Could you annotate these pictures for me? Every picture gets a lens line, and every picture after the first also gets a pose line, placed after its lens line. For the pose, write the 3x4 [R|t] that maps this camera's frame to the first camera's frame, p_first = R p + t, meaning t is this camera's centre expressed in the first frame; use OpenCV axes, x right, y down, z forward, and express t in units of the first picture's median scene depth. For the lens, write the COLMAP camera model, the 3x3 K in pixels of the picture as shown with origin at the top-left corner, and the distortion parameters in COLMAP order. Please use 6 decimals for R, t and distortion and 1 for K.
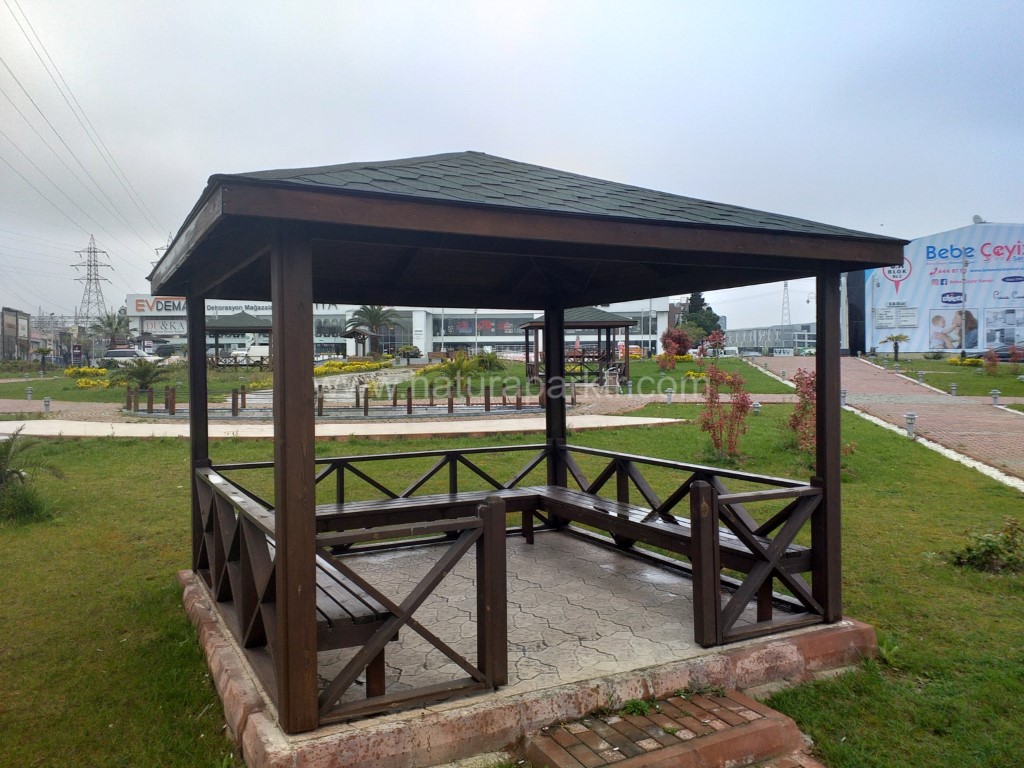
lens RADIAL K [[819.5, 0, 510.8], [0, 819.5, 385.5], [0, 0, 1]] dist [0.071206, -0.139496]
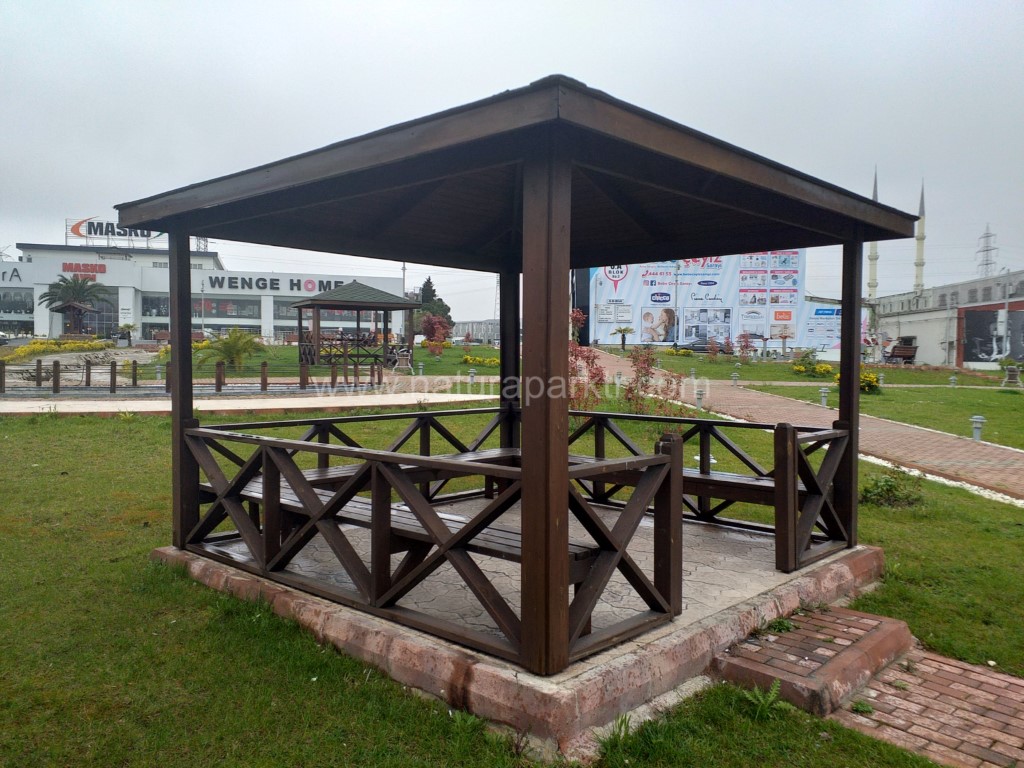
lens RADIAL K [[808.5, 0, 516.2], [0, 808.5, 402.1], [0, 0, 1]] dist [0.132258, -0.255187]
pose [[0.939425, -0.002862, 0.342743, -0.427876], [-0.008583, 0.999455, 0.031870, 0.050851], [-0.342647, -0.032881, 0.938889, 0.090629]]
